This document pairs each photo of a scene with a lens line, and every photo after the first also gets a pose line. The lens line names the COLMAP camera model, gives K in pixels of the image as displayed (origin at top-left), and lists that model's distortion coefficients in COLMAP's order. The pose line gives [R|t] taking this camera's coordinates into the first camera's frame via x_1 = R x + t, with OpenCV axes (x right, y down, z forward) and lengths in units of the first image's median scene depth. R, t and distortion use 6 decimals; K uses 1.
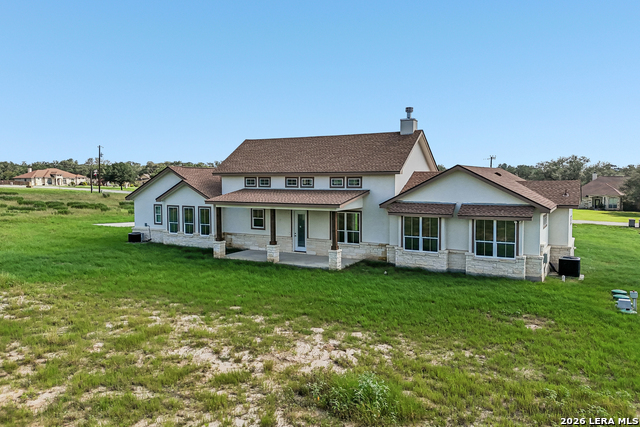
lens RADIAL K [[478.6, 0, 331.7], [0, 478.6, 218.4], [0, 0, 1]] dist [0.045894, -0.024233]
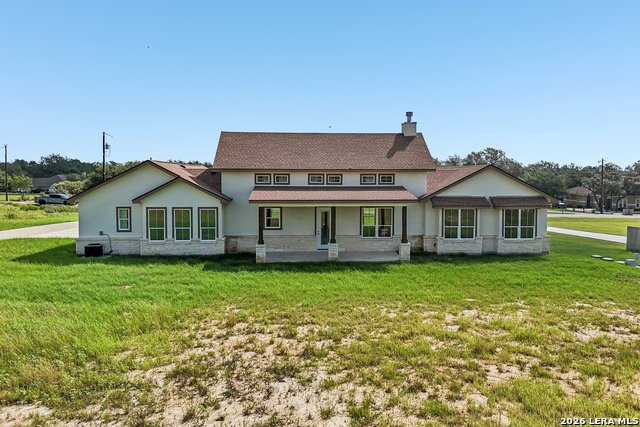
lens RADIAL K [[478.6, 0, 320.5], [0, 478.6, 210.0], [0, 0, 1]] dist [0.045894, -0.024233]
pose [[0.840030, -0.037983, 0.541208, -0.627816], [0.040525, 0.999152, 0.007221, -0.019702], [-0.541024, 0.015866, 0.840858, 0.177140]]
